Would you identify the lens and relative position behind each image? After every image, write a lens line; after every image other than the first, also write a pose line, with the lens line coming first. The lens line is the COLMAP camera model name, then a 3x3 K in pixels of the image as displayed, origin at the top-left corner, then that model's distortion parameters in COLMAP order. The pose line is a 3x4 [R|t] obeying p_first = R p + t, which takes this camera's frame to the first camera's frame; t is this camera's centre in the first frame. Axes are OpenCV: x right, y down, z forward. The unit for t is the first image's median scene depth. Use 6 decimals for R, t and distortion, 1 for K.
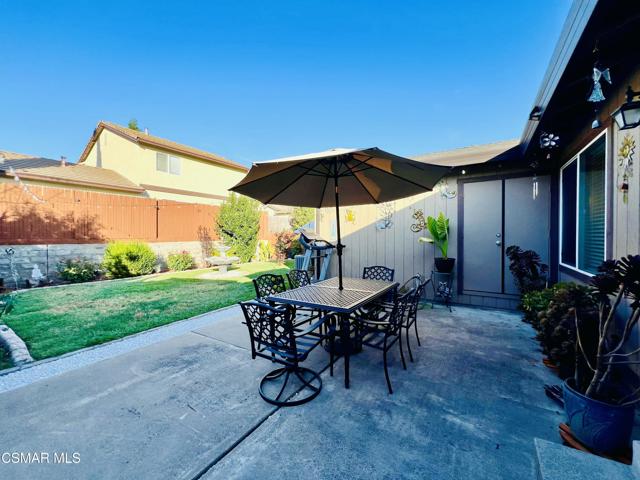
lens RADIAL K [[254.4, 0, 317.8], [0, 254.4, 239.8], [0, 0, 1]] dist [-0.003269, -0.000183]
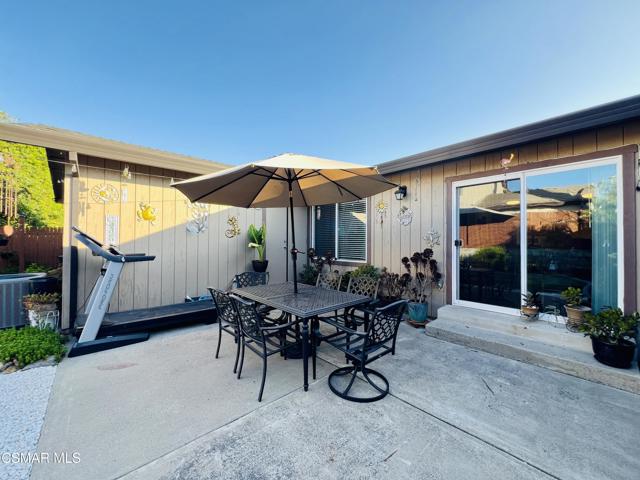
lens RADIAL K [[254.4, 0, 317.8], [0, 254.4, 239.8], [0, 0, 1]] dist [-0.003269, -0.000183]
pose [[0.266967, 0.012284, 0.963627, -0.289647], [0.005535, 0.999883, -0.014280, -0.001522], [-0.963690, 0.009146, 0.266867, 0.217151]]
